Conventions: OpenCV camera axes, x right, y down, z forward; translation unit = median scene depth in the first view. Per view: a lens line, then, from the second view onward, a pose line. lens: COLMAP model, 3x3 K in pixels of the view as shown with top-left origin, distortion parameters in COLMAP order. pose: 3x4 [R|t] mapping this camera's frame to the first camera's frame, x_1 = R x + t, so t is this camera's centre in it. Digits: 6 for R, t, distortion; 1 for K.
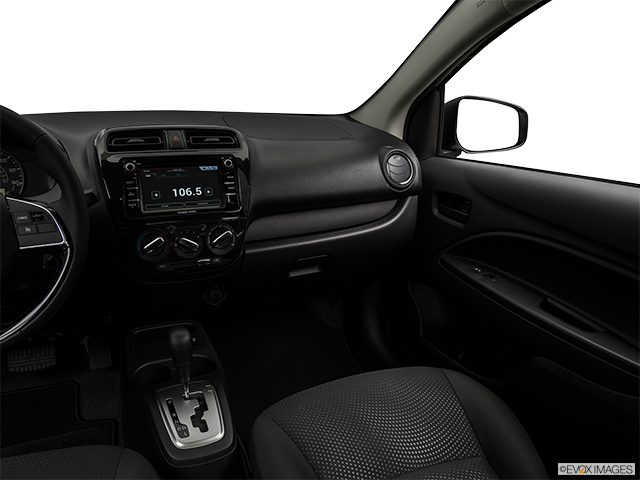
lens RADIAL K [[490.2, 0, 320.0], [0, 490.2, 240.0], [0, 0, 1]] dist [-0.133723, 0.080948]
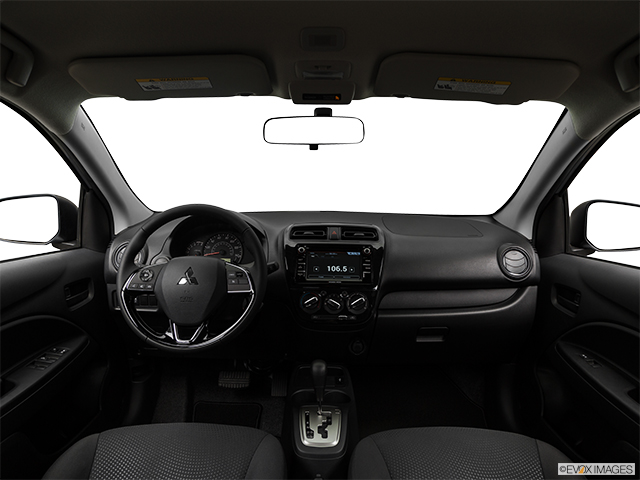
lens RADIAL K [[472.2, 0, 320.0], [0, 472.2, 240.0], [0, 0, 1]] dist [-0.001732, -0.000930]
pose [[0.899526, 0.031480, -0.435733, 0.298411], [-0.111560, 0.980884, -0.159441, 0.049610], [0.422384, 0.192031, 0.885842, -0.308248]]
